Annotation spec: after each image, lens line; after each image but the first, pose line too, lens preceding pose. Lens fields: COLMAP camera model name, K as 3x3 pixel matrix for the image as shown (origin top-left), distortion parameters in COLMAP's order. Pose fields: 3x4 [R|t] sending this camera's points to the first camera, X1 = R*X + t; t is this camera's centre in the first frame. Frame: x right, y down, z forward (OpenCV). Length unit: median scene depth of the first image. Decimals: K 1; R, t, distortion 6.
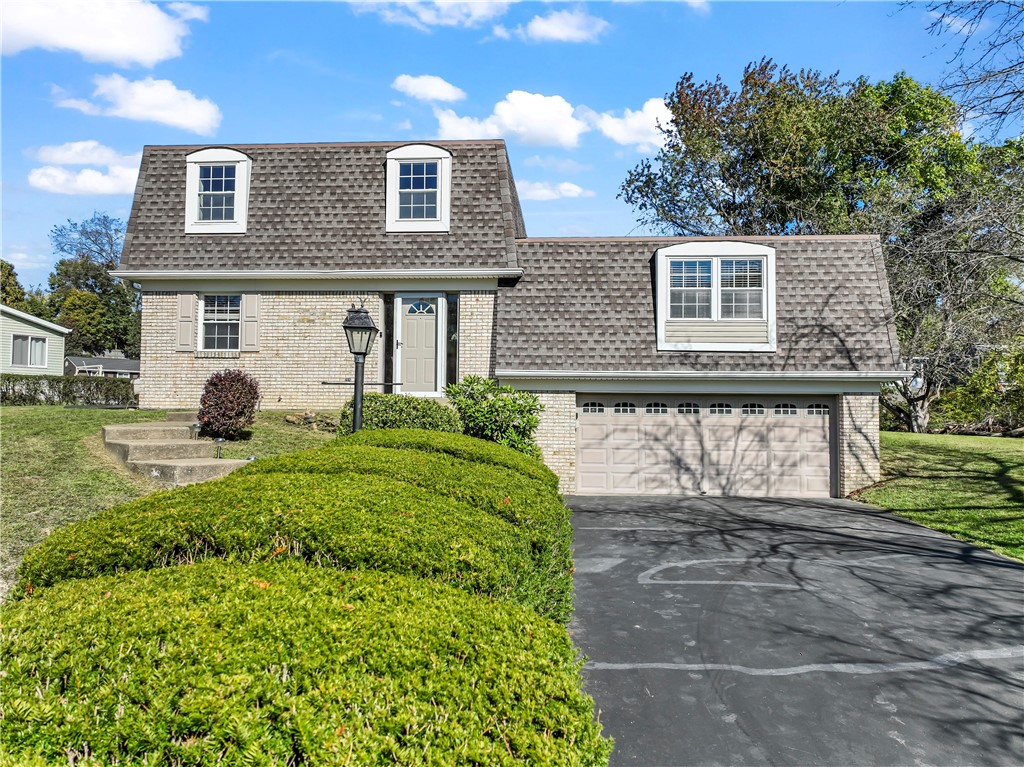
lens RADIAL K [[736.7, 0, 526.6], [0, 736.7, 383.8], [0, 0, 1]] dist [-0.008031, 0.002423]
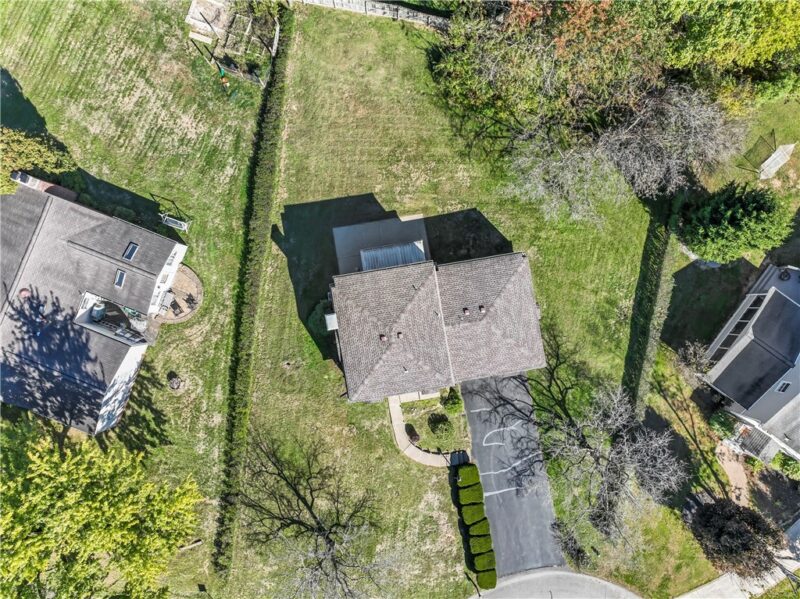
lens RADIAL K [[575.6, 0, 411.4], [0, 575.6, 299.7], [0, 0, 1]] dist [-0.008031, 0.002423]
pose [[0.974058, -0.225958, -0.012436, -0.093140], [0.000255, -0.053855, 0.998549, -3.164932], [-0.226300, -0.972647, -0.052400, 1.640805]]
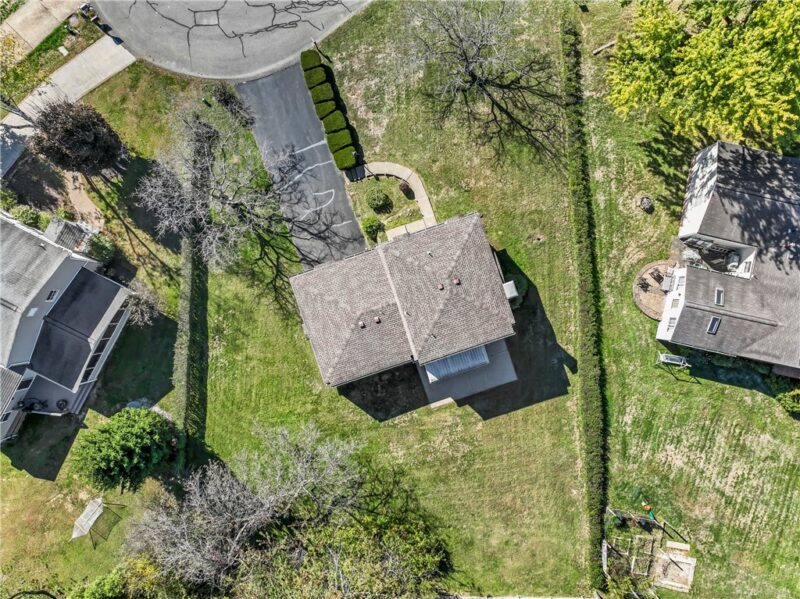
lens RADIAL K [[574.8, 0, 400.0], [0, 574.8, 299.5], [0, 0, 1]] dist [-0.006992, -0.001810]
pose [[-0.925476, 0.377423, -0.032347, 0.076060], [-0.005429, 0.072169, 0.997378, -3.183189], [0.378768, 0.923224, -0.064742, 1.505396]]
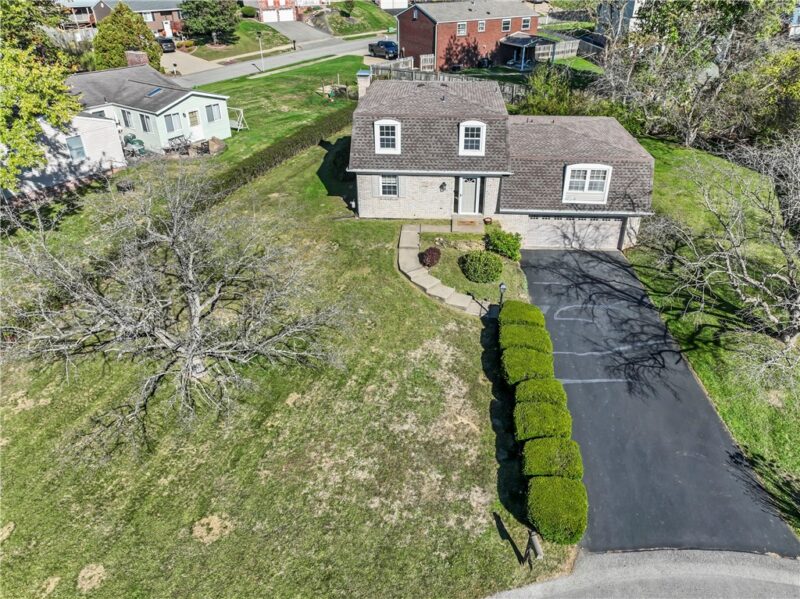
lens RADIAL K [[575.6, 0, 411.4], [0, 575.6, 299.7], [0, 0, 1]] dist [-0.008031, 0.002423]
pose [[0.999928, -0.010570, -0.005711, -0.346507], [0.011953, 0.826992, 0.562087, -0.902053], [-0.001218, -0.562115, 0.827058, -0.885951]]
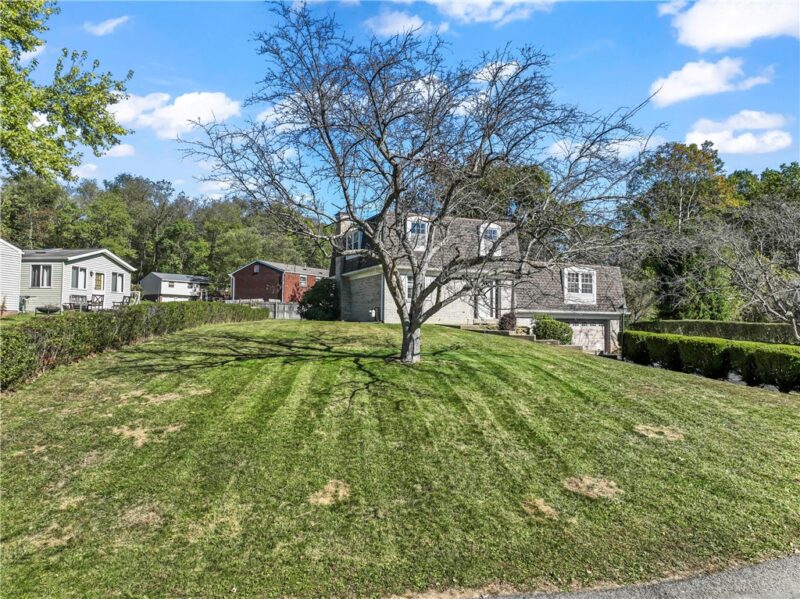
lens RADIAL K [[574.8, 0, 400.0], [0, 574.8, 299.5], [0, 0, 1]] dist [-0.006992, -0.001810]
pose [[0.888090, 0.021302, 0.459177, -1.375883], [-0.023677, 0.999719, -0.000585, -0.044304], [-0.459060, -0.010352, 0.888345, -0.670801]]
